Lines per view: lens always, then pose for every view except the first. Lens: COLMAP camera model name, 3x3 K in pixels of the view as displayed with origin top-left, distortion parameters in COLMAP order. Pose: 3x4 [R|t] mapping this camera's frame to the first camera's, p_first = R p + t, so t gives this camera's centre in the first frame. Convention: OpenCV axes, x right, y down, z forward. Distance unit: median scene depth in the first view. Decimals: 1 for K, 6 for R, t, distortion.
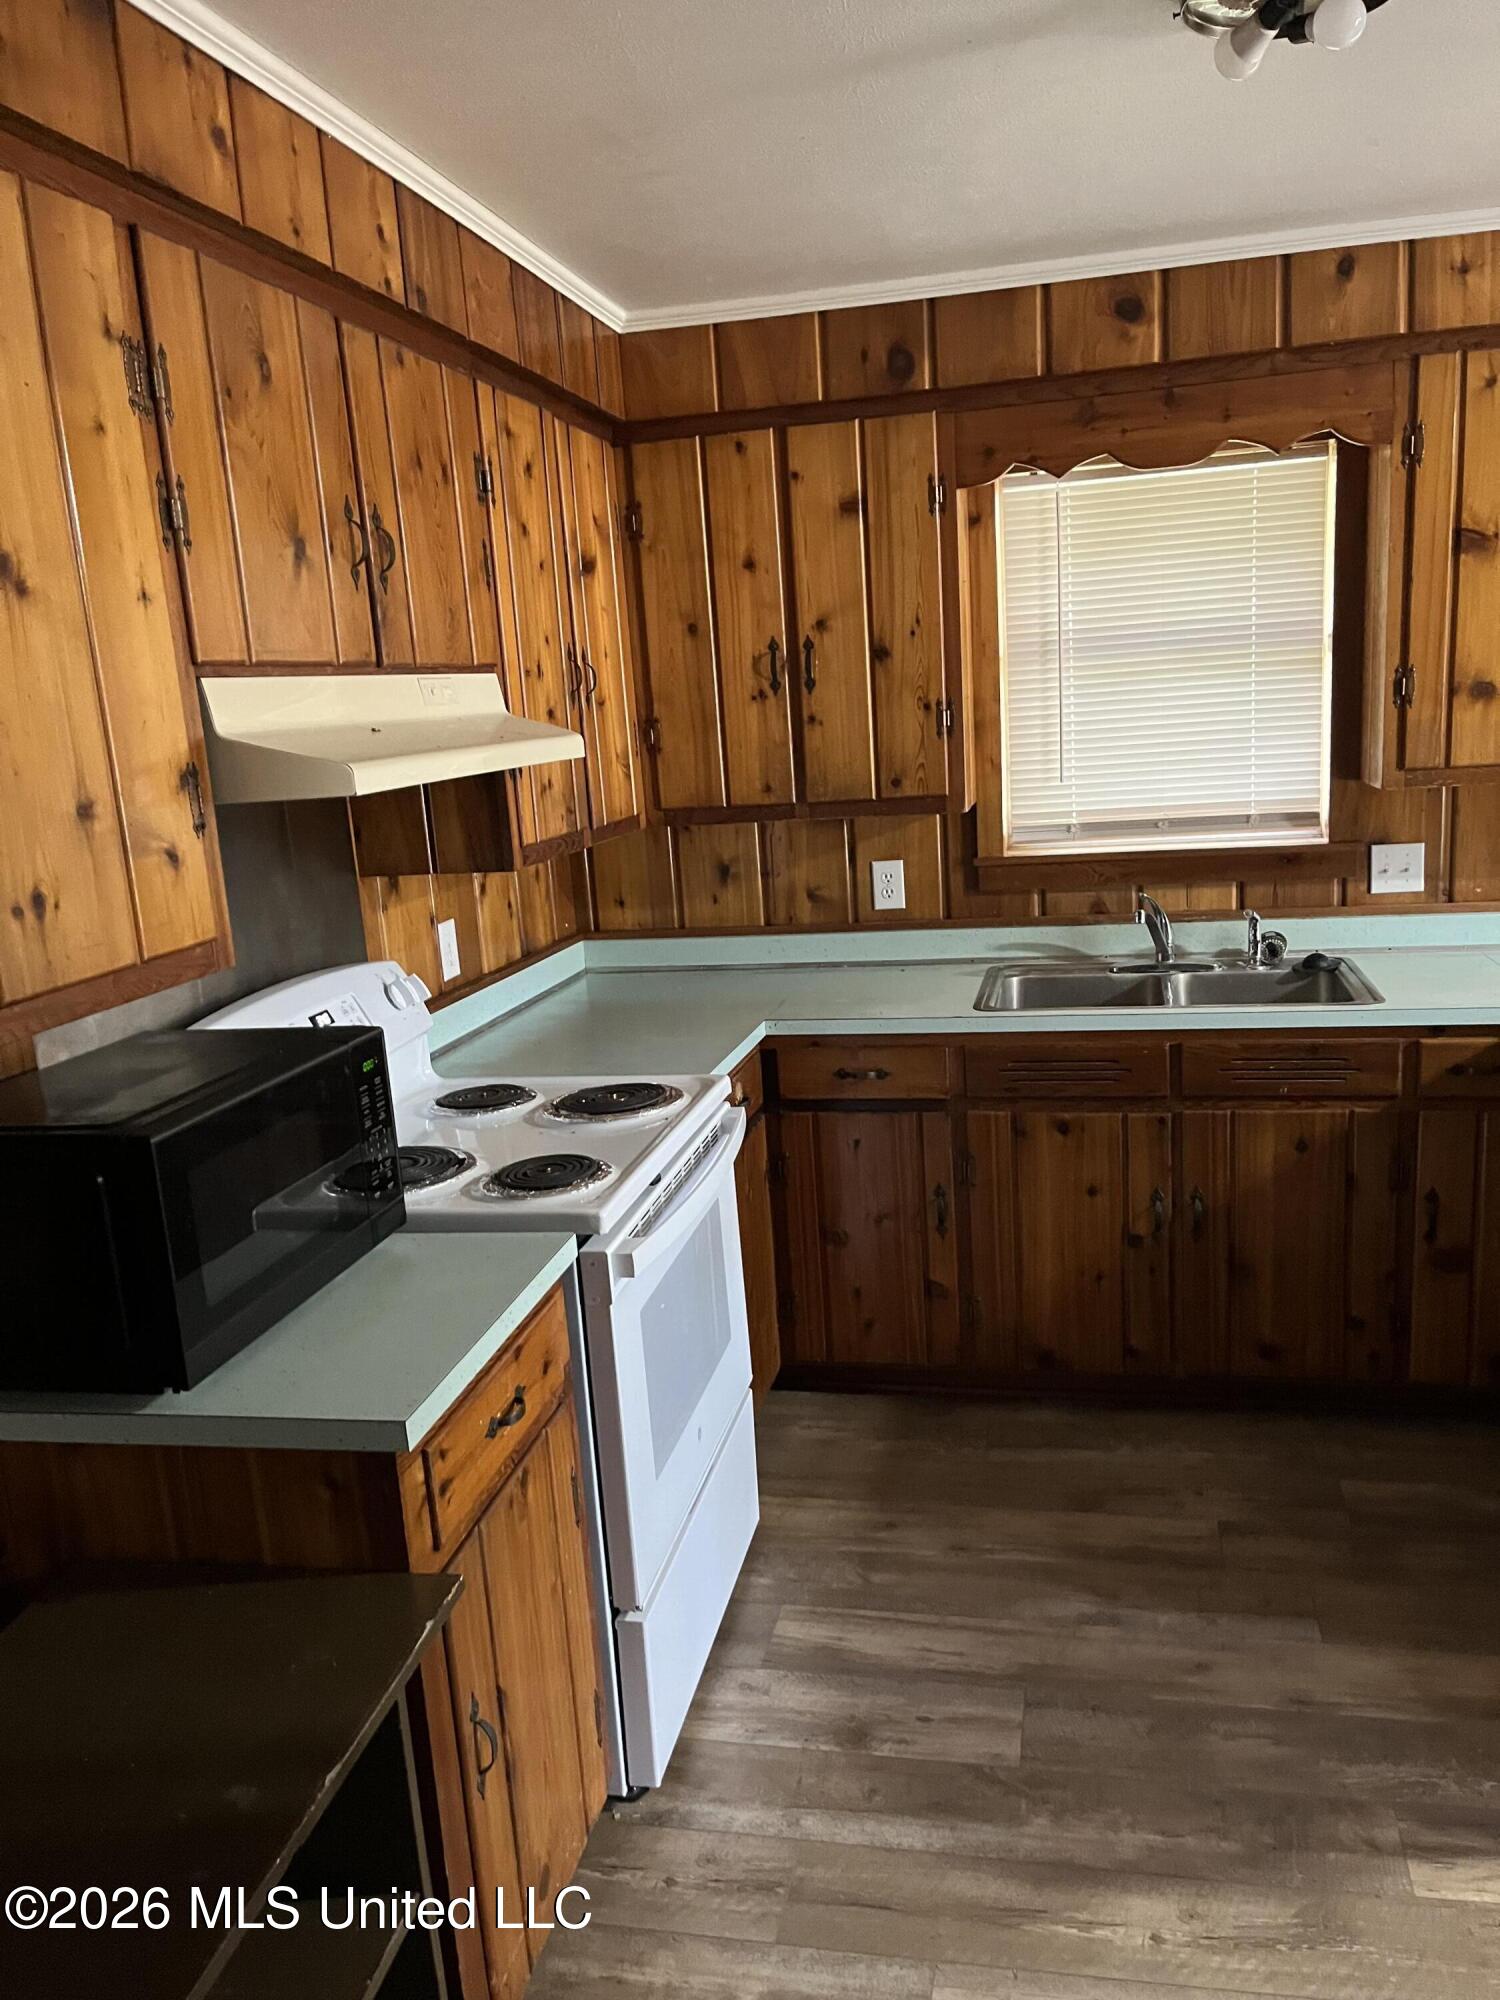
lens RADIAL K [[1544.2, 0, 756.0], [0, 1544.2, 1013.7], [0, 0, 1]] dist [0.070945, -0.080650]
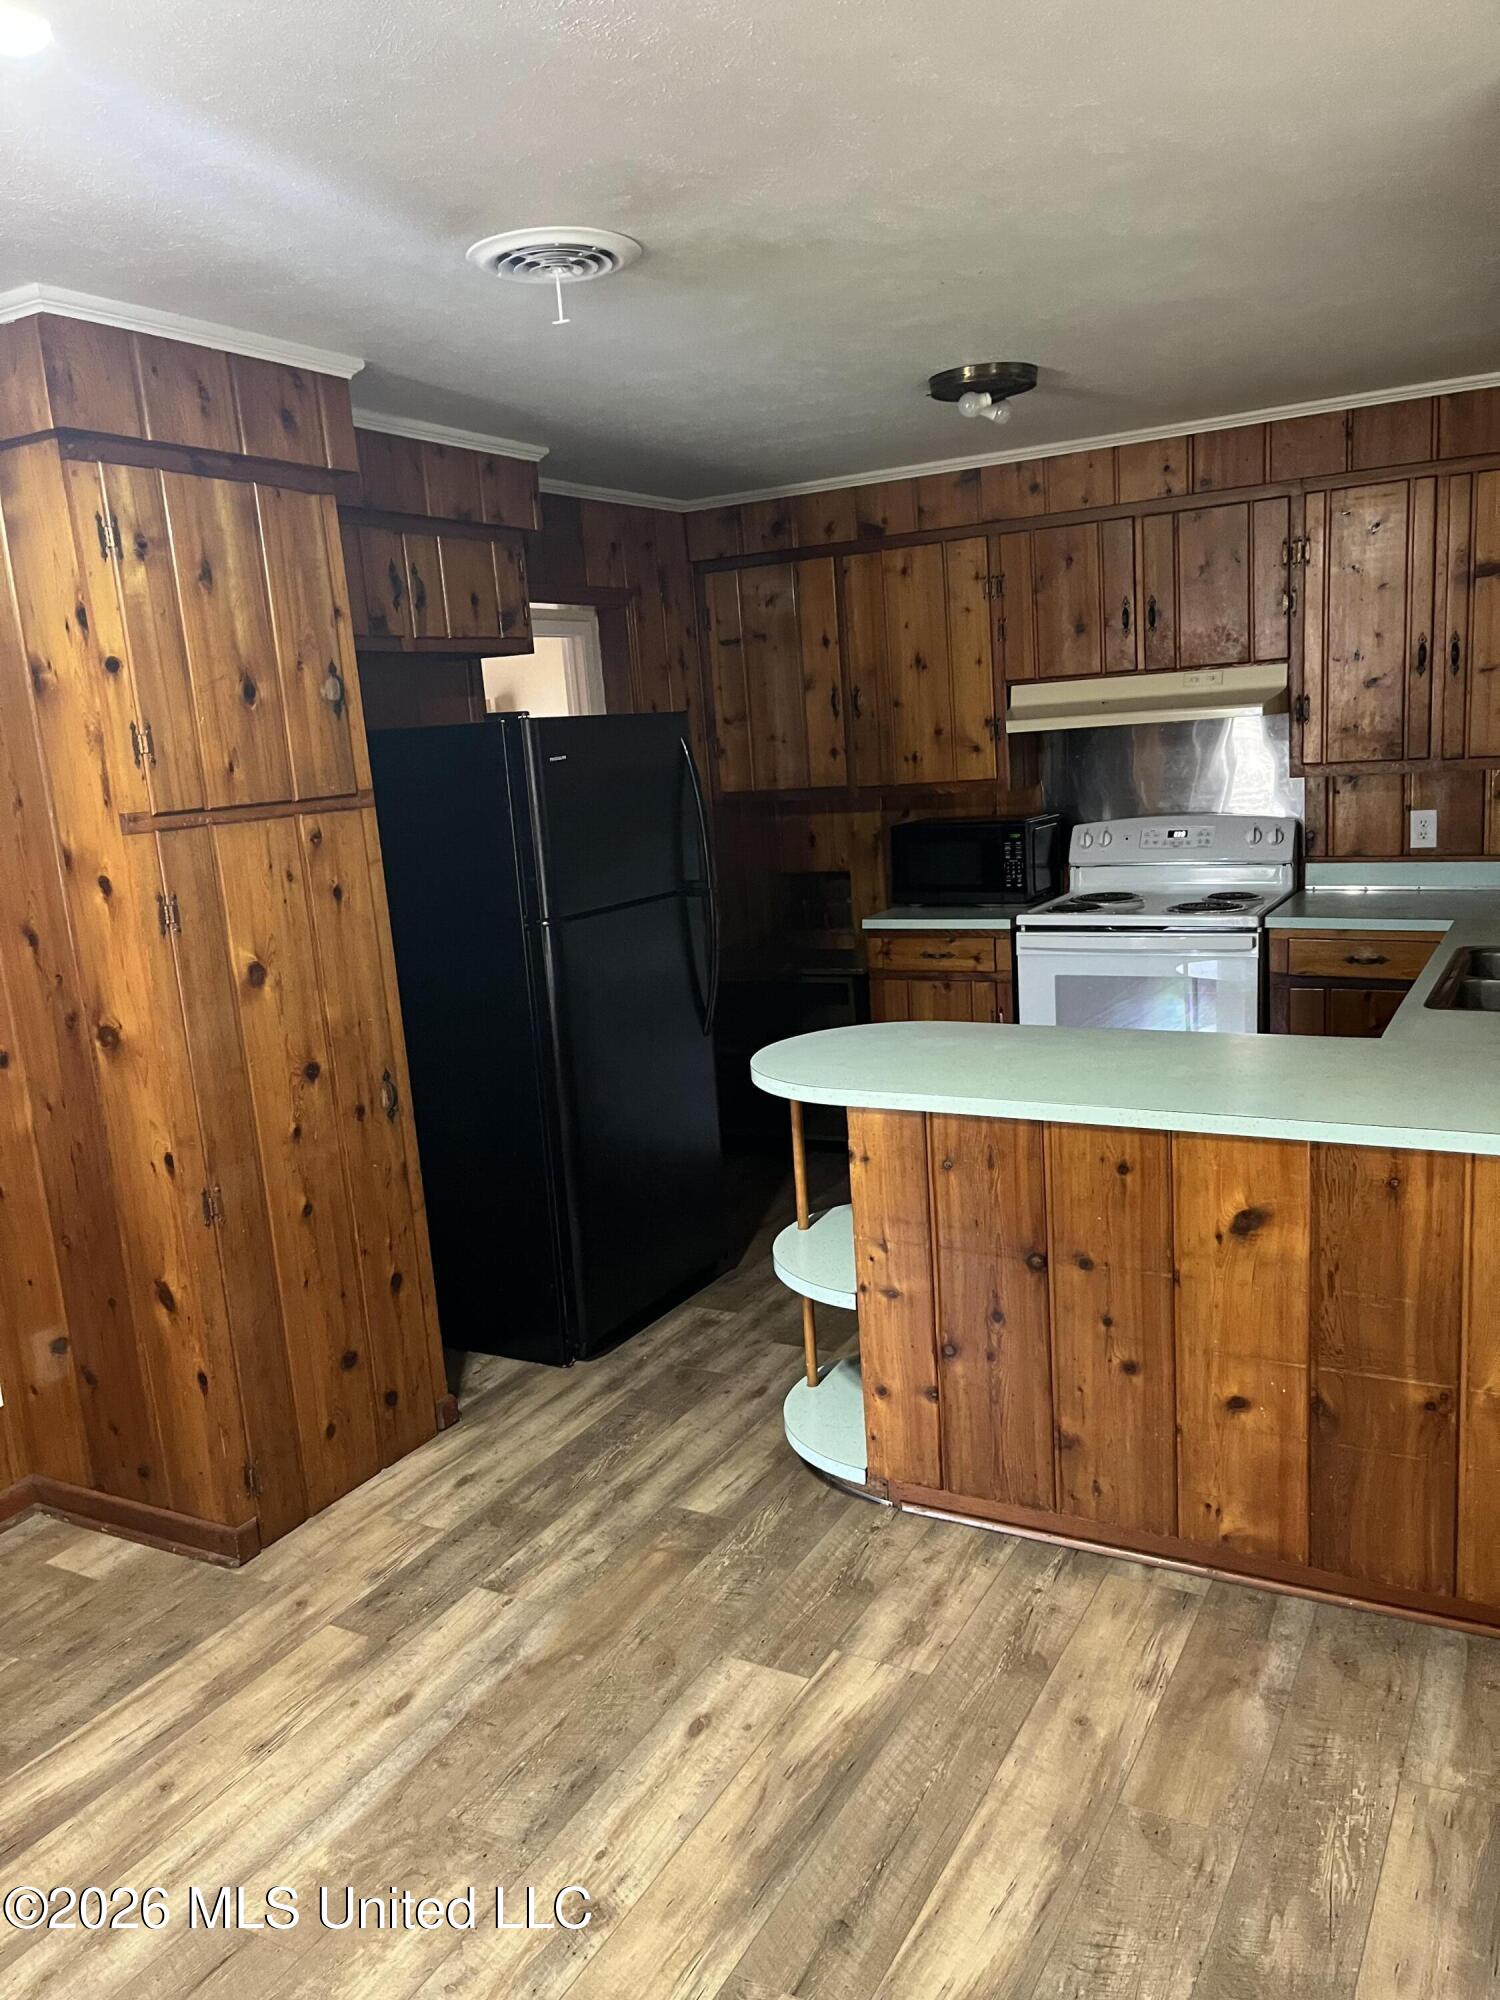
lens RADIAL K [[1544.2, 0, 756.0], [0, 1544.2, 1013.7], [0, 0, 1]] dist [0.070945, -0.080650]
pose [[-0.292247, 0.269239, -0.917661, 2.537305], [-0.102987, 0.945112, 0.310092, -0.481125], [0.950782, 0.185130, -0.248478, 1.376402]]
